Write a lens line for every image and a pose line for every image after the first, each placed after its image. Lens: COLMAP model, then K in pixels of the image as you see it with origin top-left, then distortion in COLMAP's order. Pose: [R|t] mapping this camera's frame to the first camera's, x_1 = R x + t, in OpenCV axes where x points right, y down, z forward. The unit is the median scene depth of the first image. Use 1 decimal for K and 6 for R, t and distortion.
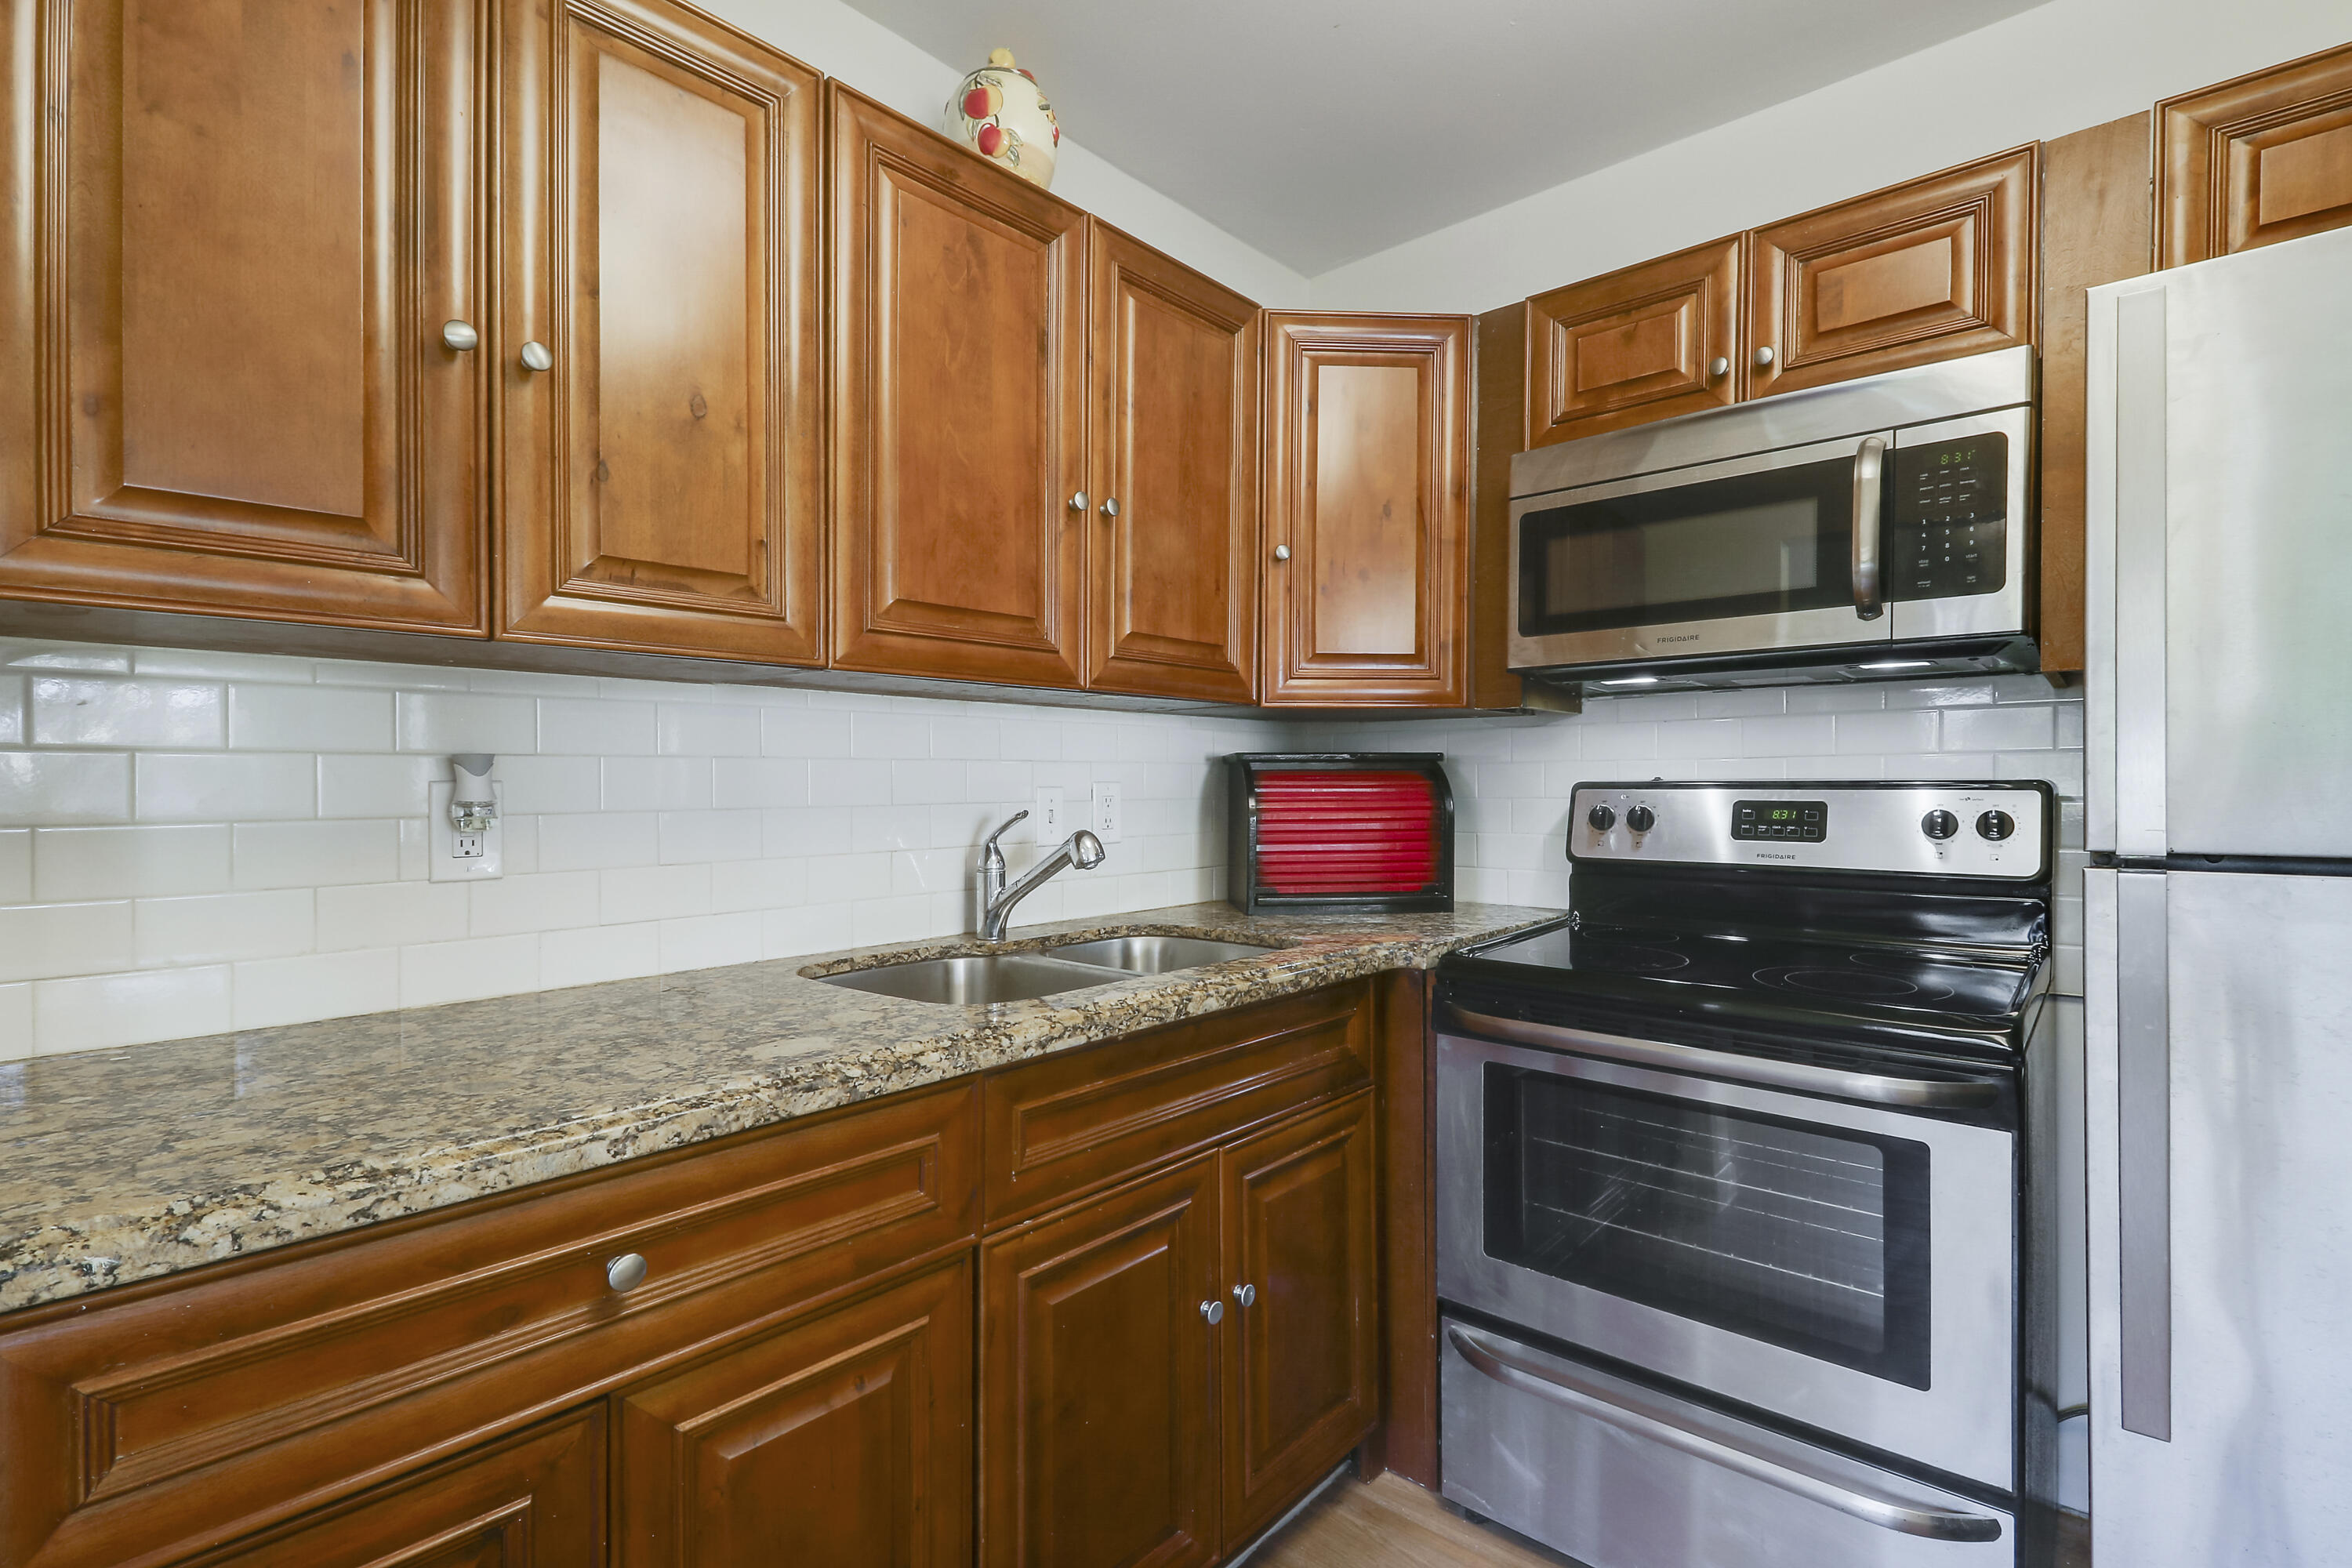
lens RADIAL K [[1103.4, 0, 1187.4], [0, 1103.4, 777.9], [0, 0, 1]] dist [0.017754, -0.007587]
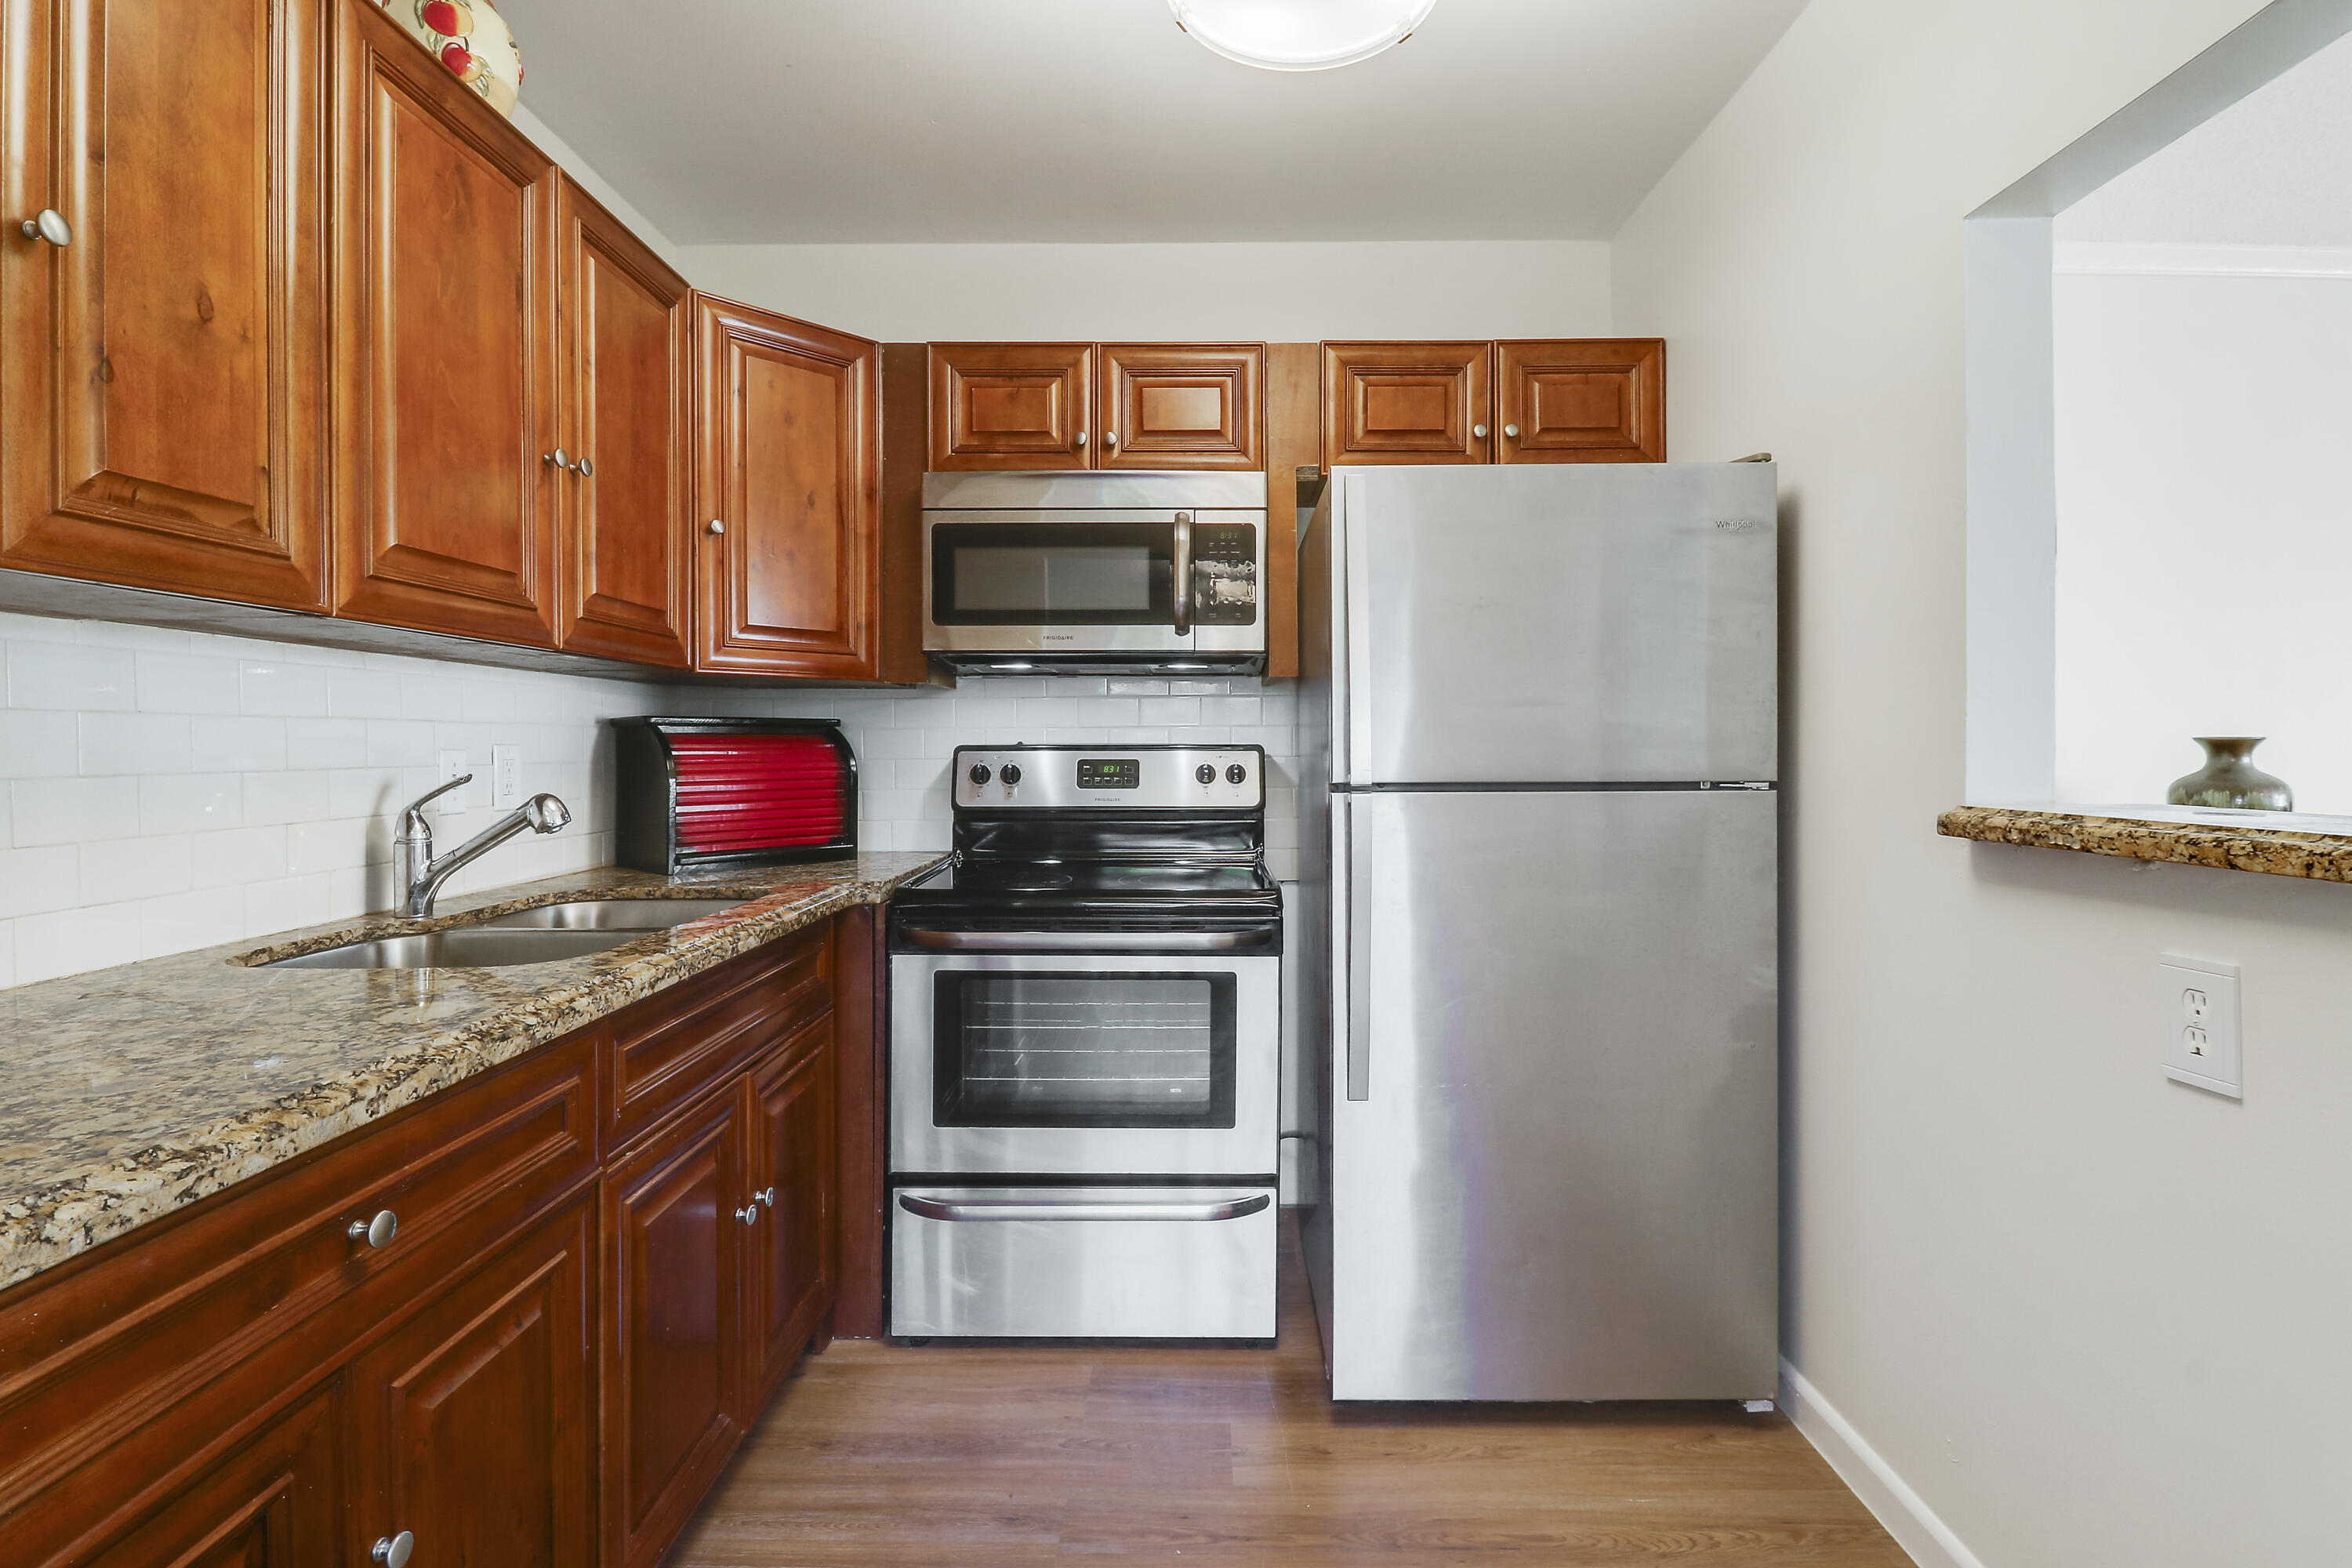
lens RADIAL K [[1103.4, 0, 1187.1], [0, 1103.4, 762.9], [0, 0, 1]] dist [0.017754, -0.007587]
pose [[0.760312, -0.007780, 0.649512, -0.338228], [-0.003763, 0.999859, 0.016381, 0.002705], [-0.649547, -0.014899, 0.760175, -0.128961]]
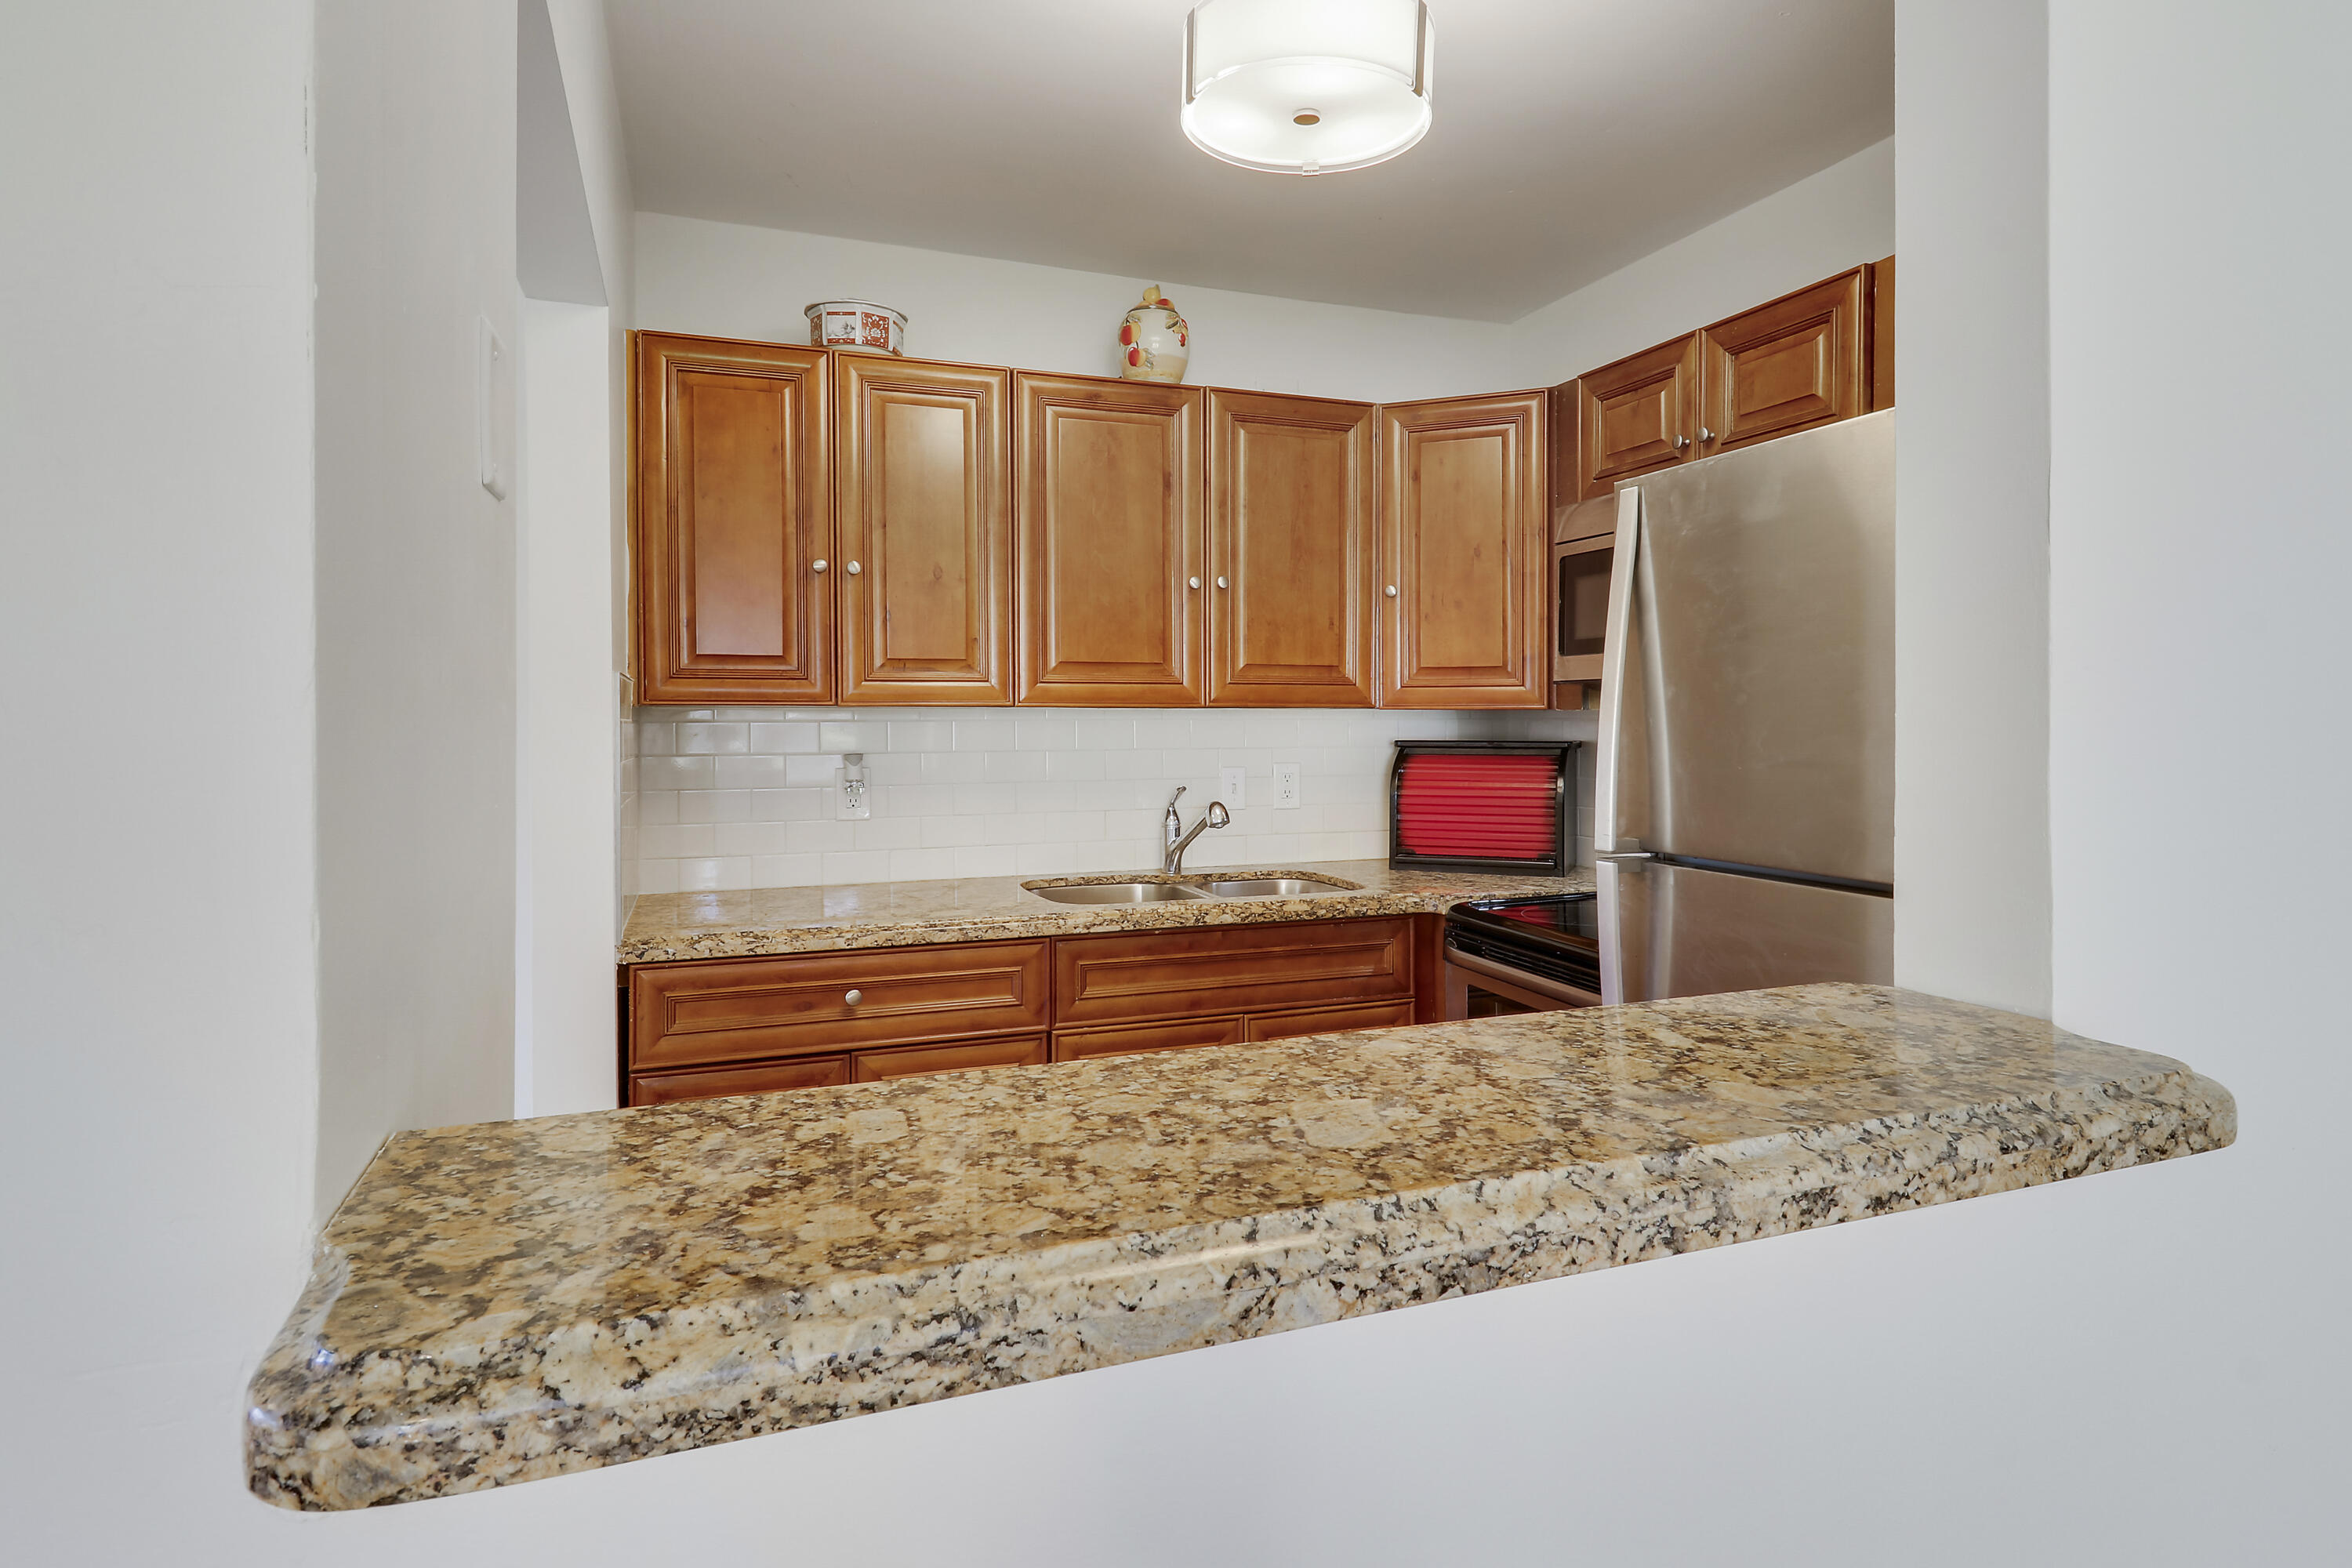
lens RADIAL K [[1339.5, 0, 1238.0], [0, 1339.5, 713.0], [0, 0, 1]] dist [0.060894, 0.000851]
pose [[0.894104, 0.003047, -0.447849, 0.814863], [-0.000955, 0.999988, 0.004896, -0.087465], [0.447858, -0.003949, 0.894096, -0.634889]]
